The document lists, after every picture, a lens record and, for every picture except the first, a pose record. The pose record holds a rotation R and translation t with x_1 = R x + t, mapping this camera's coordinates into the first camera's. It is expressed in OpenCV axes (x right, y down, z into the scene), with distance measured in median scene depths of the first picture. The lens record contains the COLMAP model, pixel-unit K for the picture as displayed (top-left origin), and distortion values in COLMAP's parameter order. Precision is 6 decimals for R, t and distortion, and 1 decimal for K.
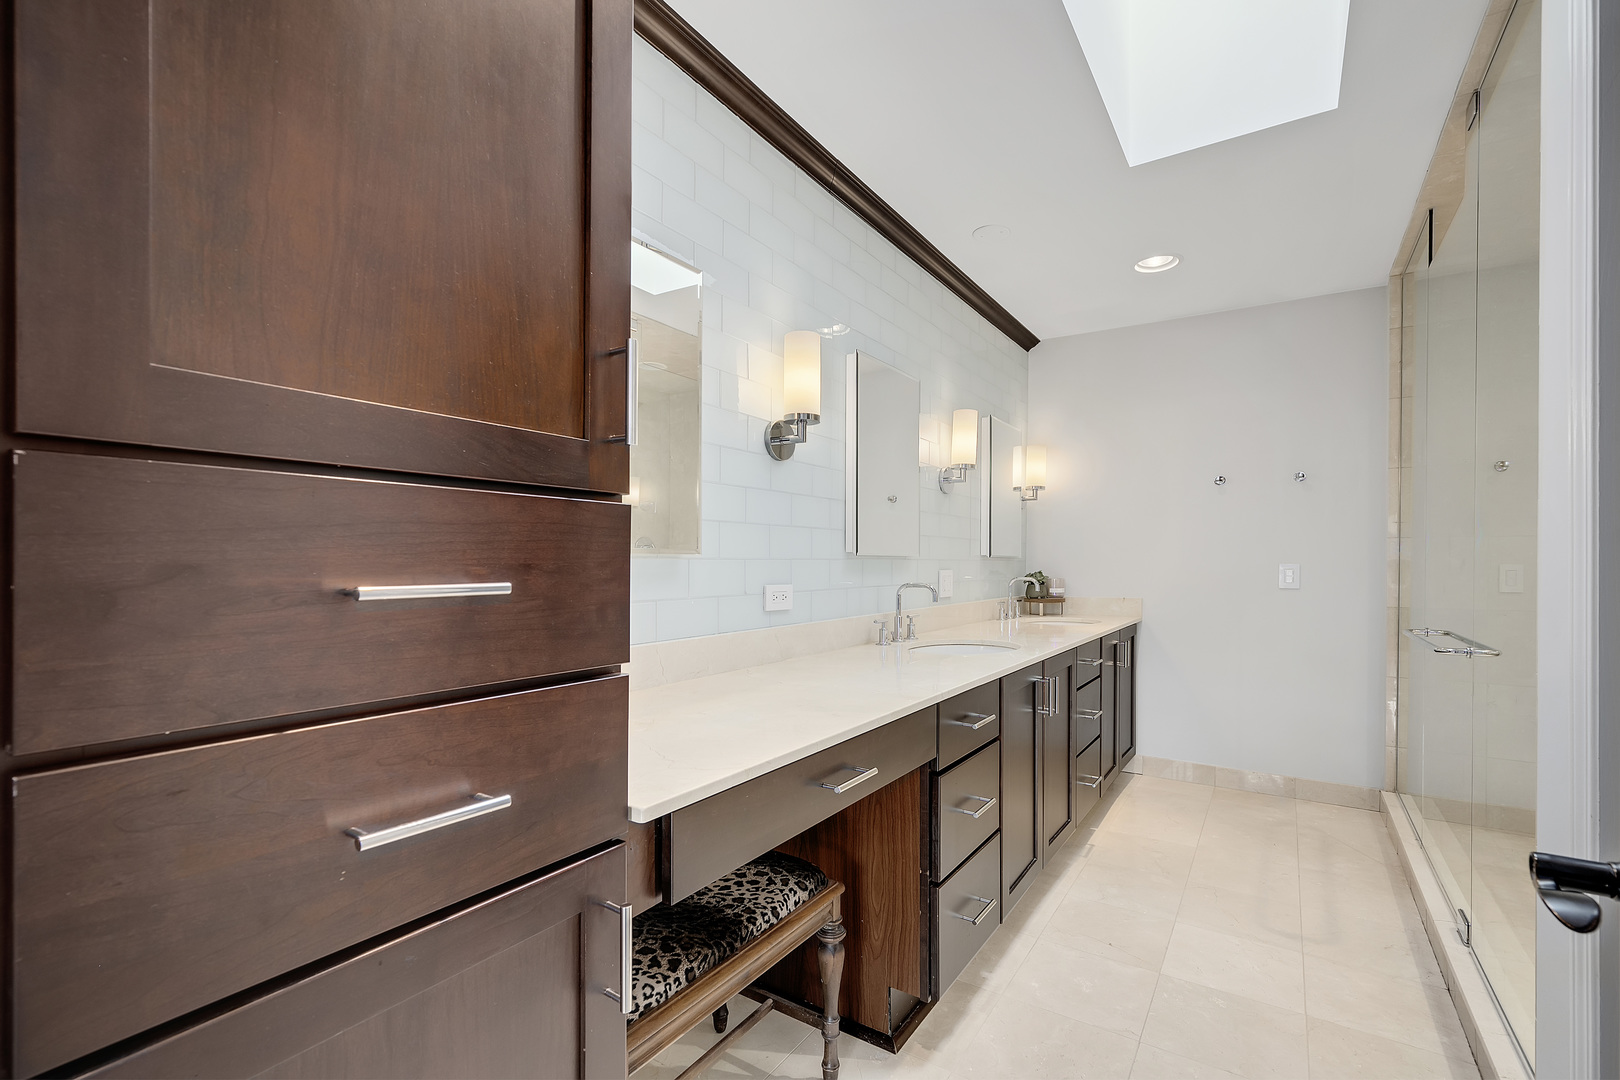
lens RADIAL K [[689.1, 0, 813.7], [0, 689.1, 577.8], [0, 0, 1]] dist [0.001029, -0.000022]
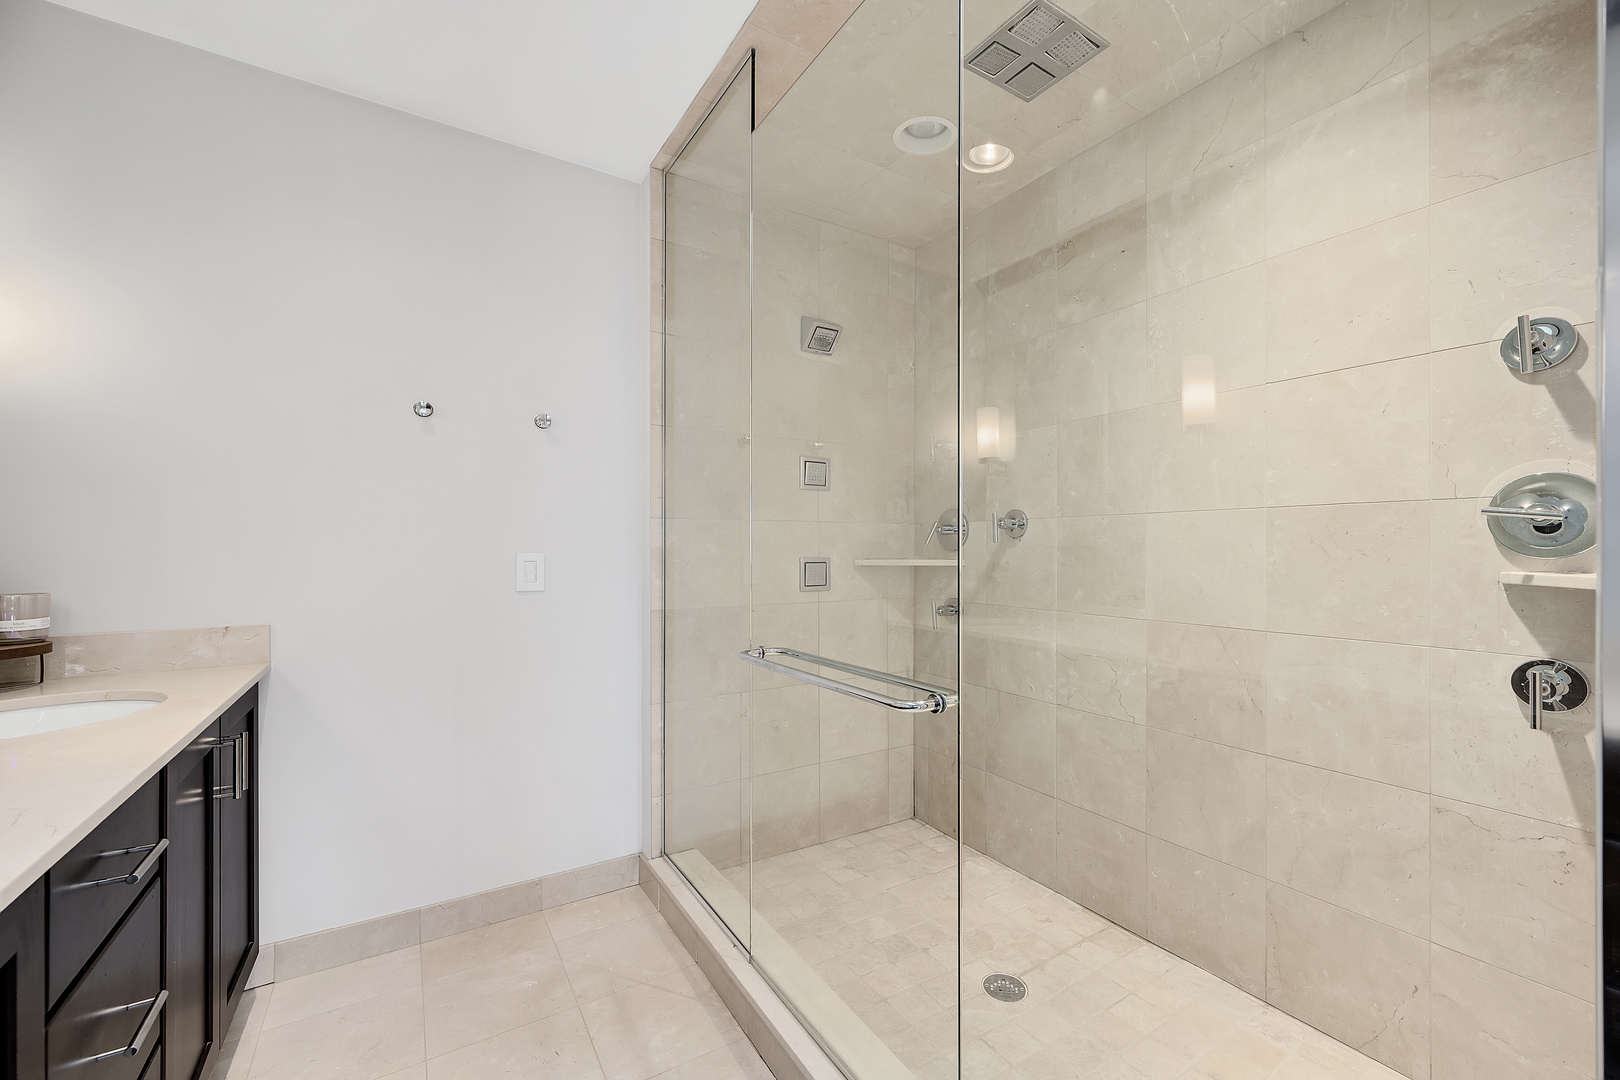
lens RADIAL K [[668.4, 0, 810.0], [0, 668.4, 540.0], [0, 0, 1]] dist [0.000031, -0.000005]
pose [[0.414337, 0.000325, 0.910124, 0.233182], [0.021429, 0.999719, -0.010113, -0.021686], [-0.909871, 0.023693, 0.414213, 0.520021]]
